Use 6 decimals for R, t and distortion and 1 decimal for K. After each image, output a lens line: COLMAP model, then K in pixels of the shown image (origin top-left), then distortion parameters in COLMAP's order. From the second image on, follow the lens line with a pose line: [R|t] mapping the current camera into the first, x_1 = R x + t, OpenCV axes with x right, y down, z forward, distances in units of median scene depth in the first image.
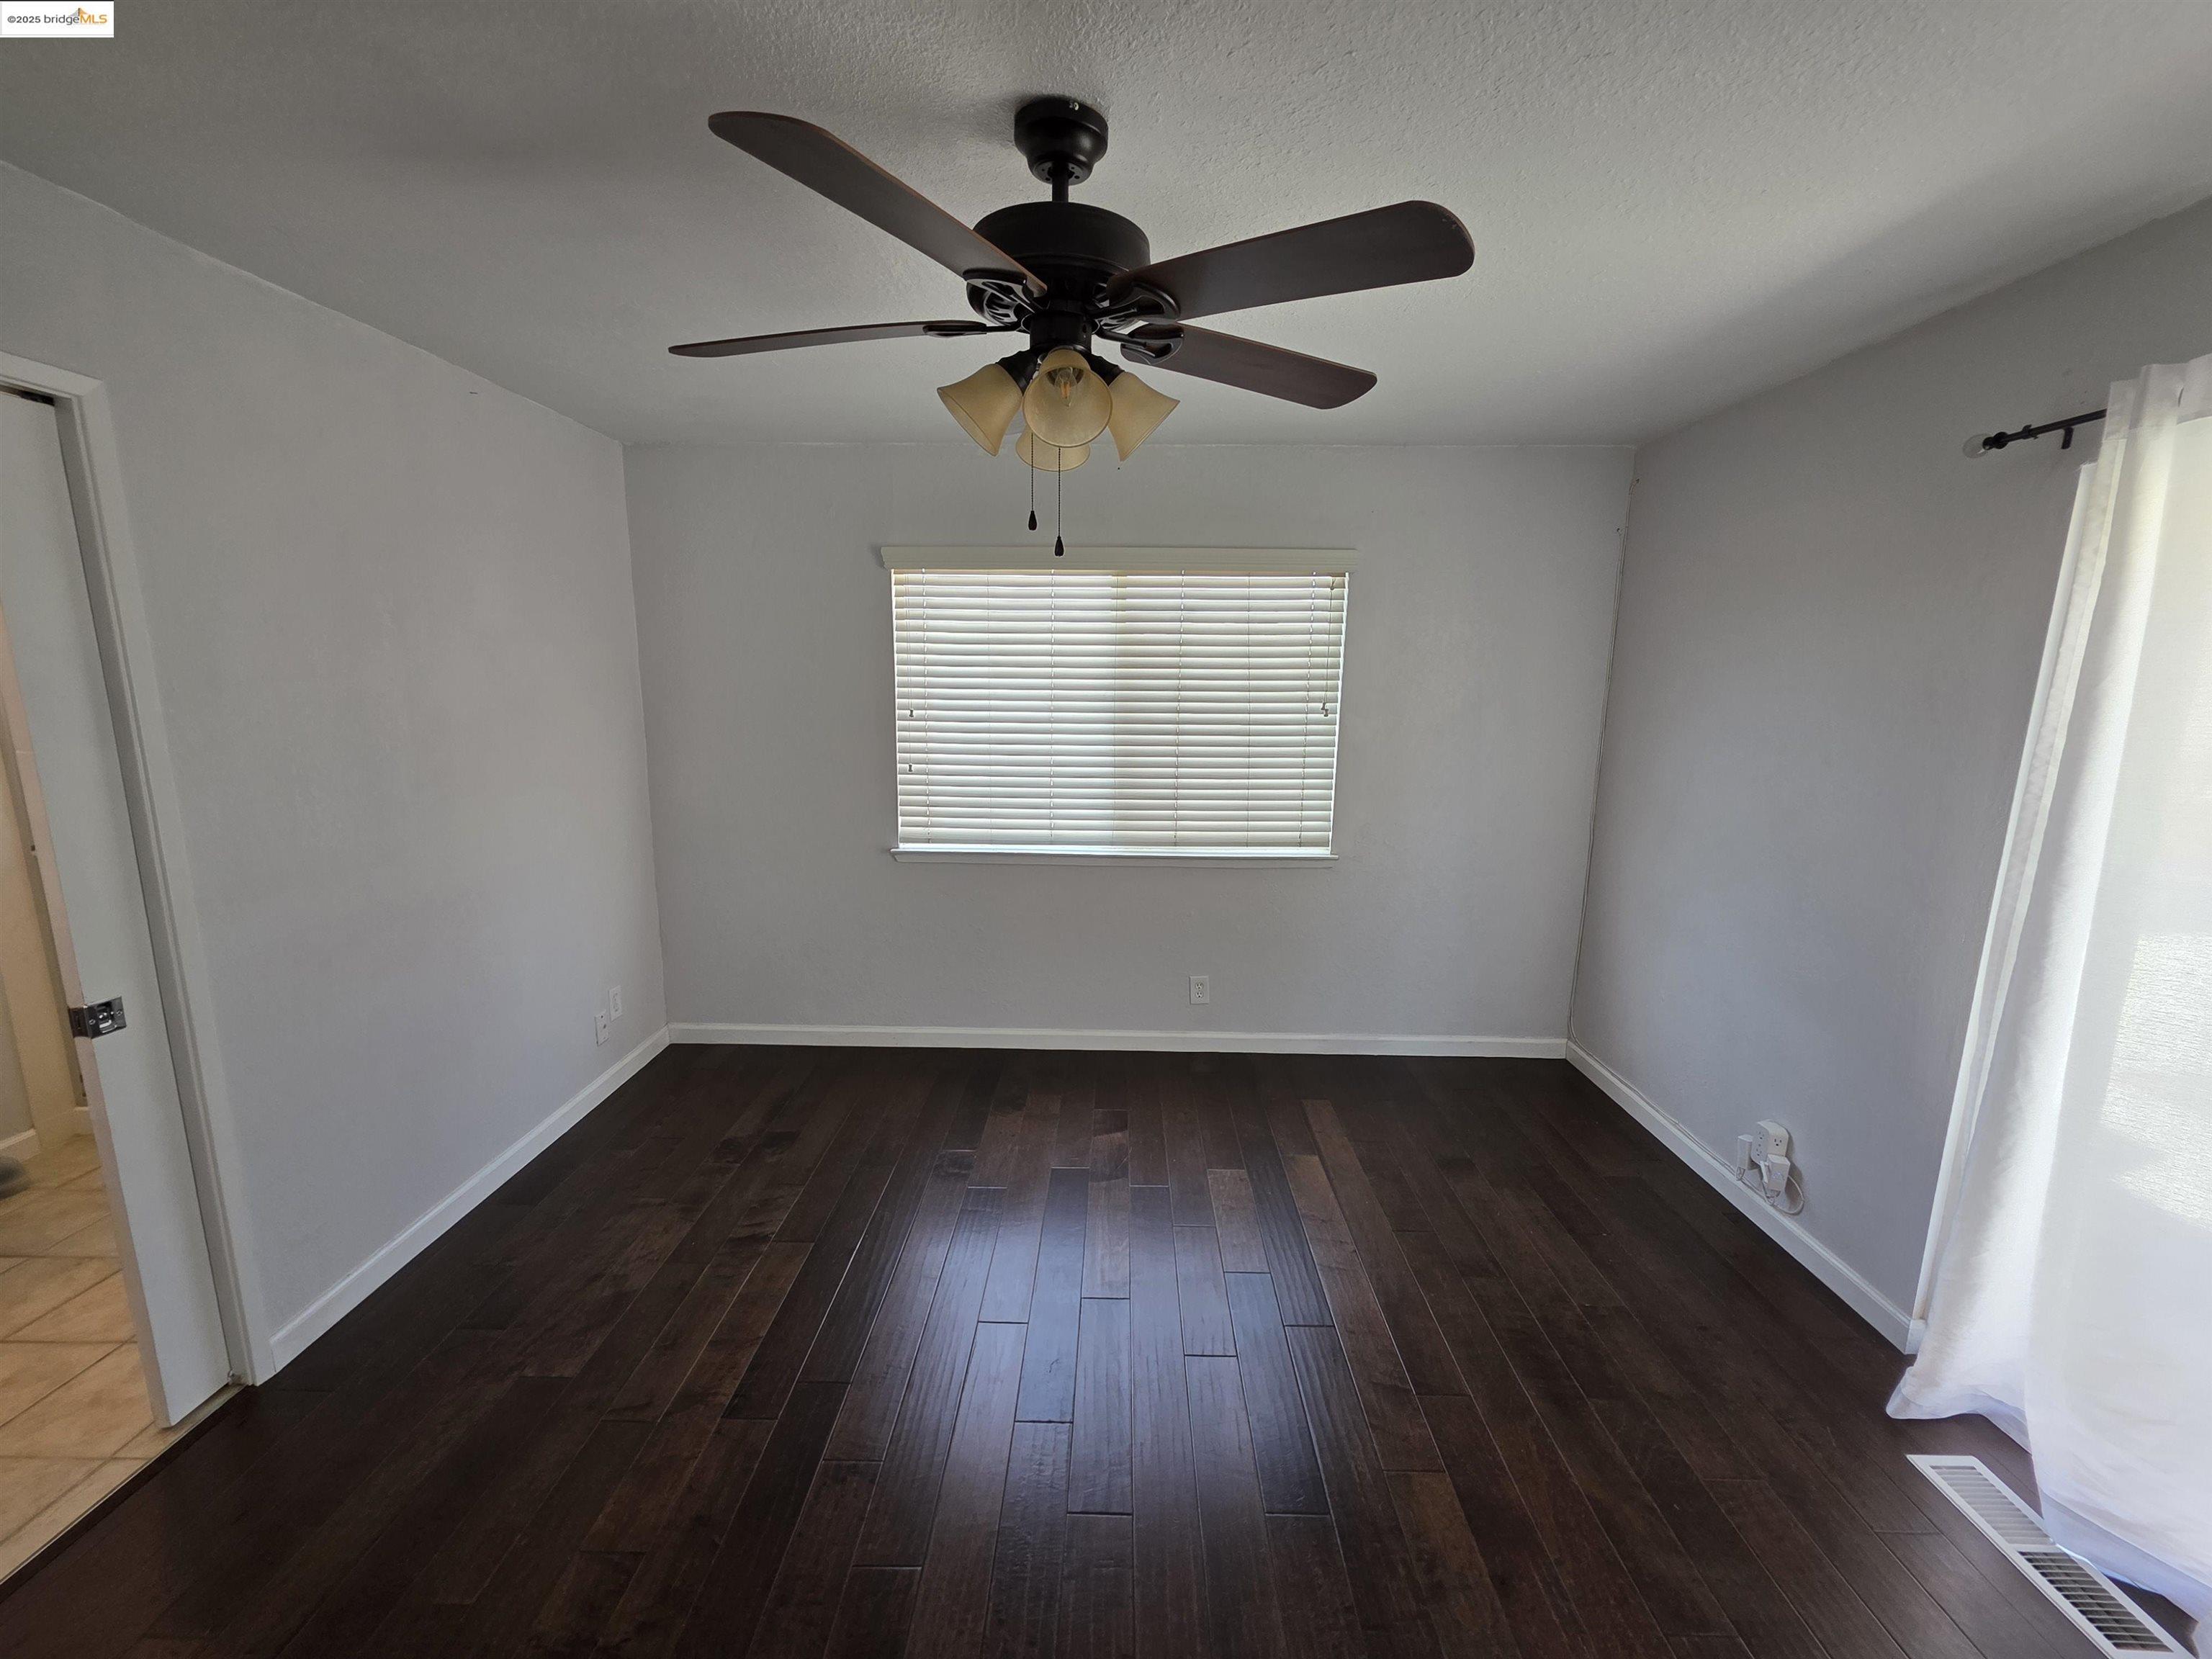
lens RADIAL K [[881.4, 0, 1107.5], [0, 881.4, 832.5], [0, 0, 1]] dist [0.001478, 0.000113]
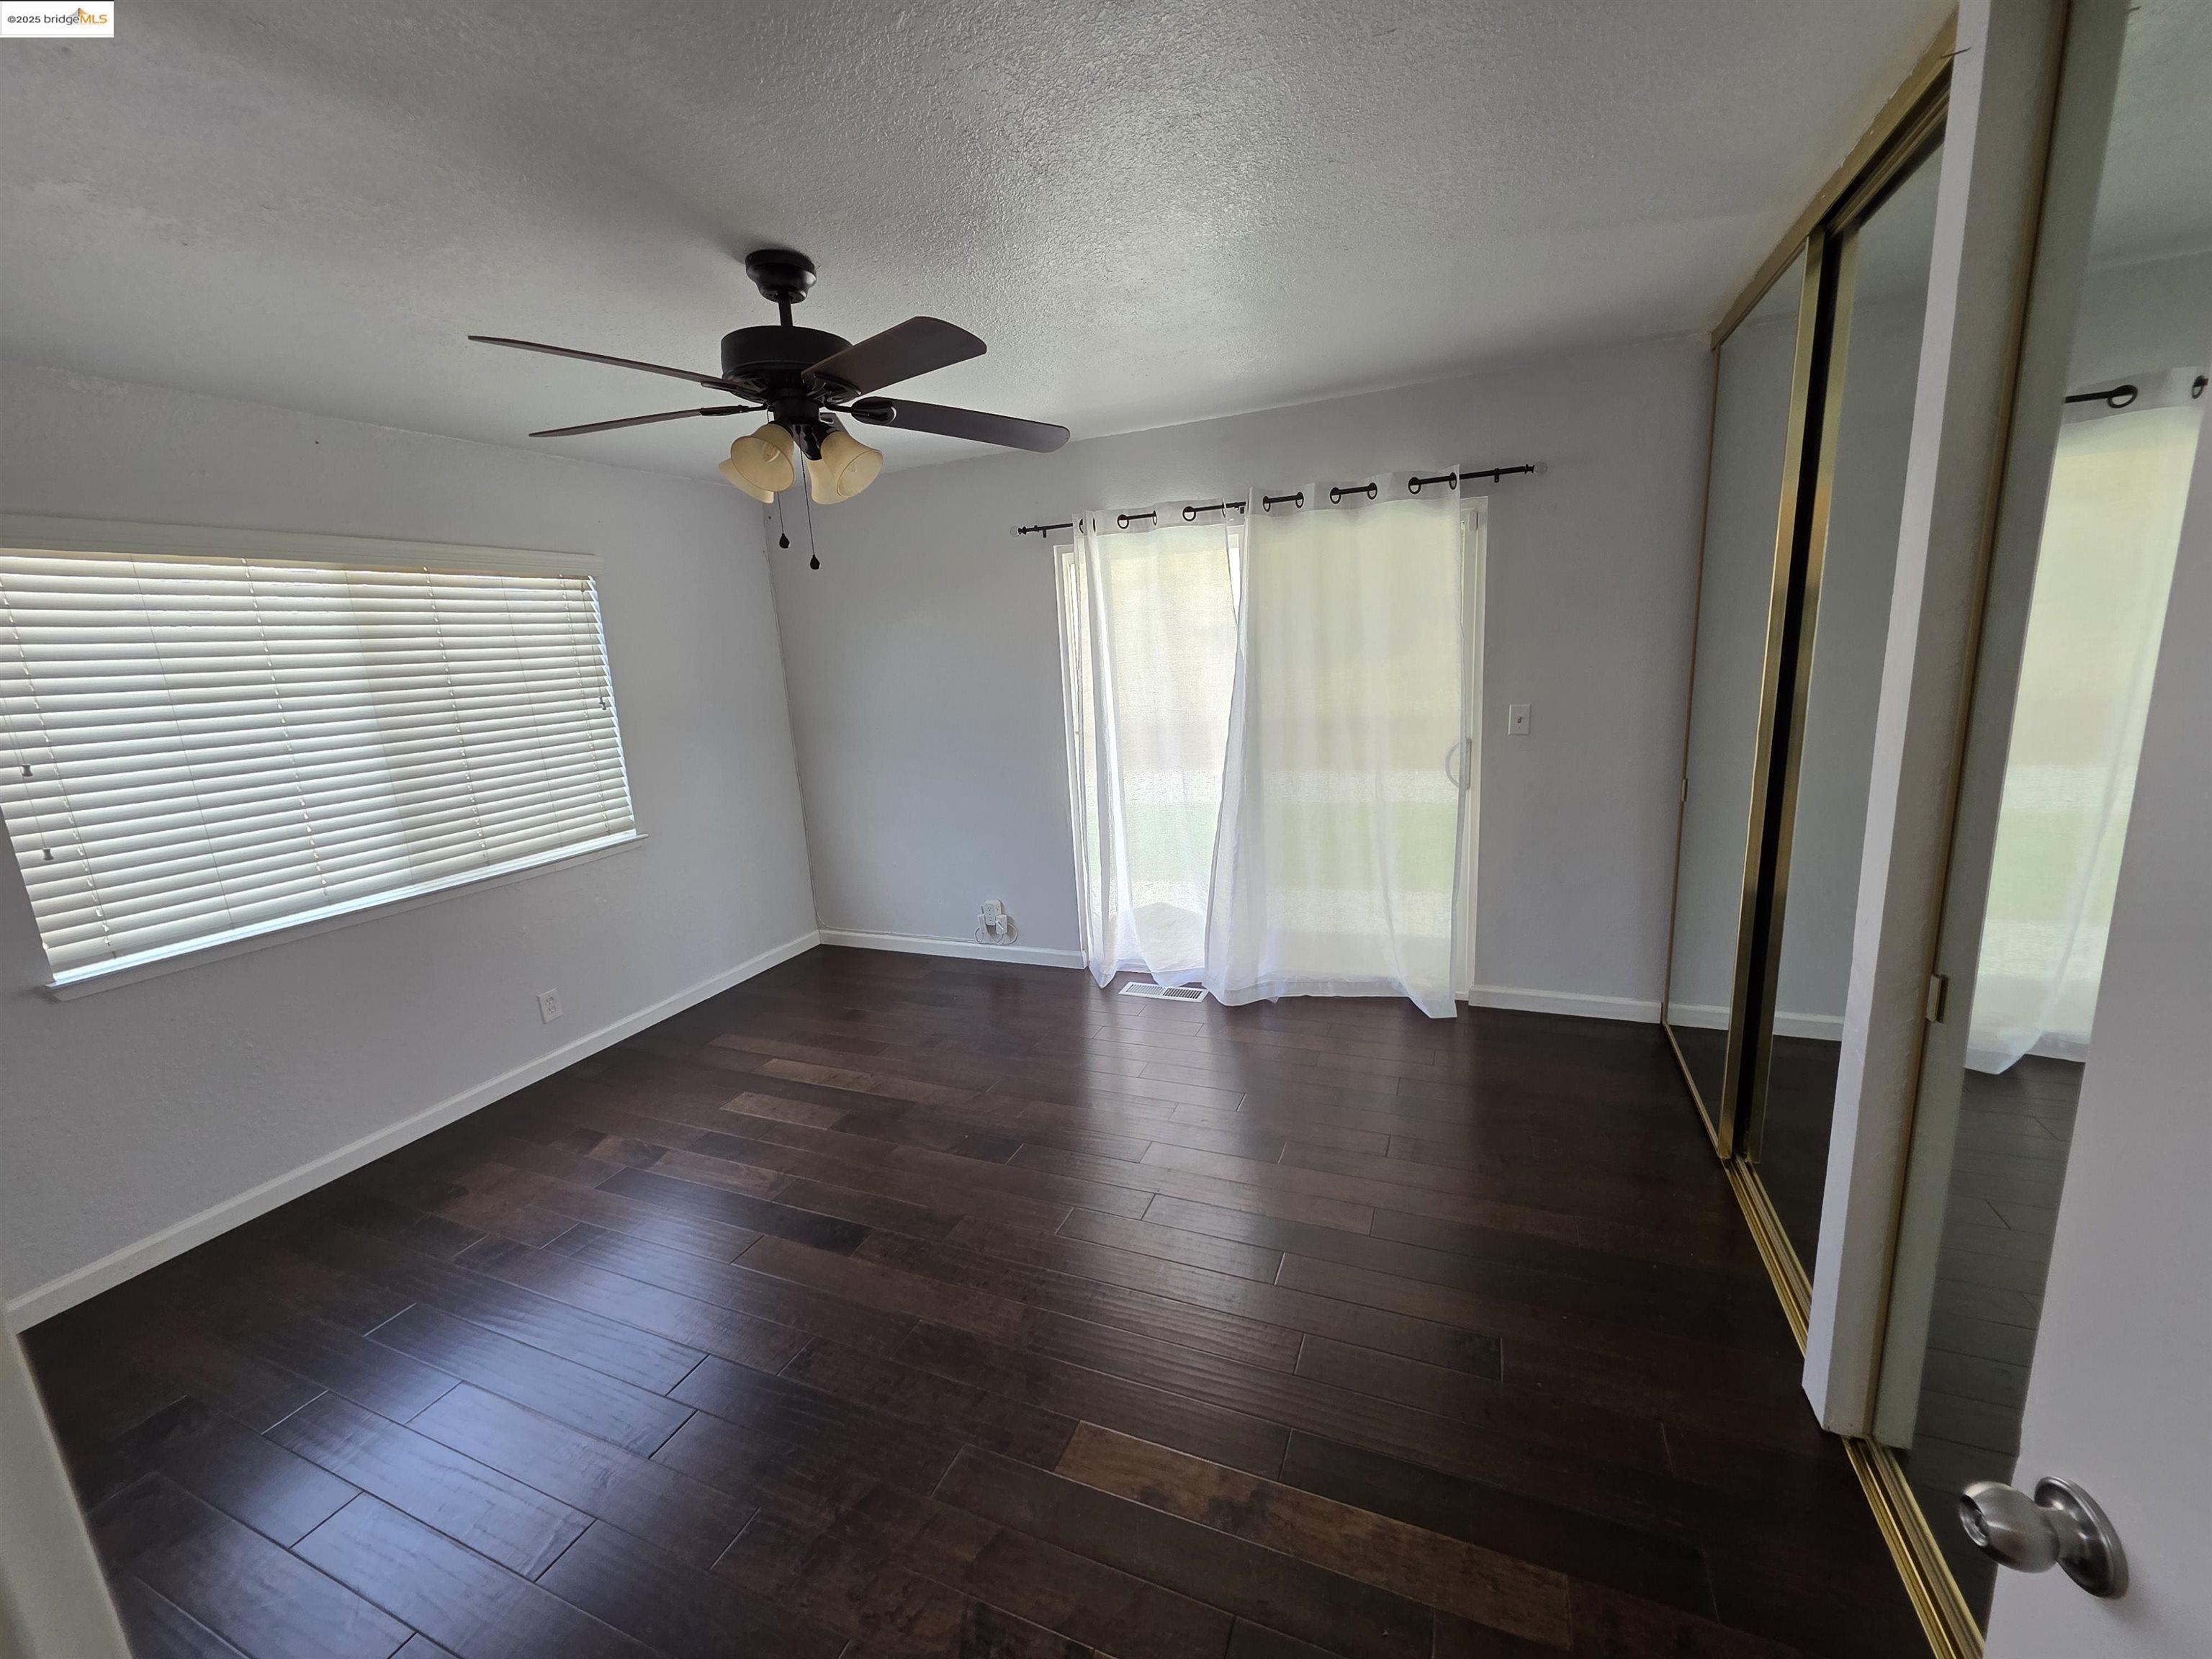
lens RADIAL K [[881.4, 0, 1102.7], [0, 881.4, 824.7], [0, 0, 1]] dist [0.001478, 0.000113]
pose [[0.376684, -0.218393, 0.900230, -0.531607], [0.230206, 0.963395, 0.137391, -0.005097], [-0.897282, 0.155485, 0.413171, 0.034982]]
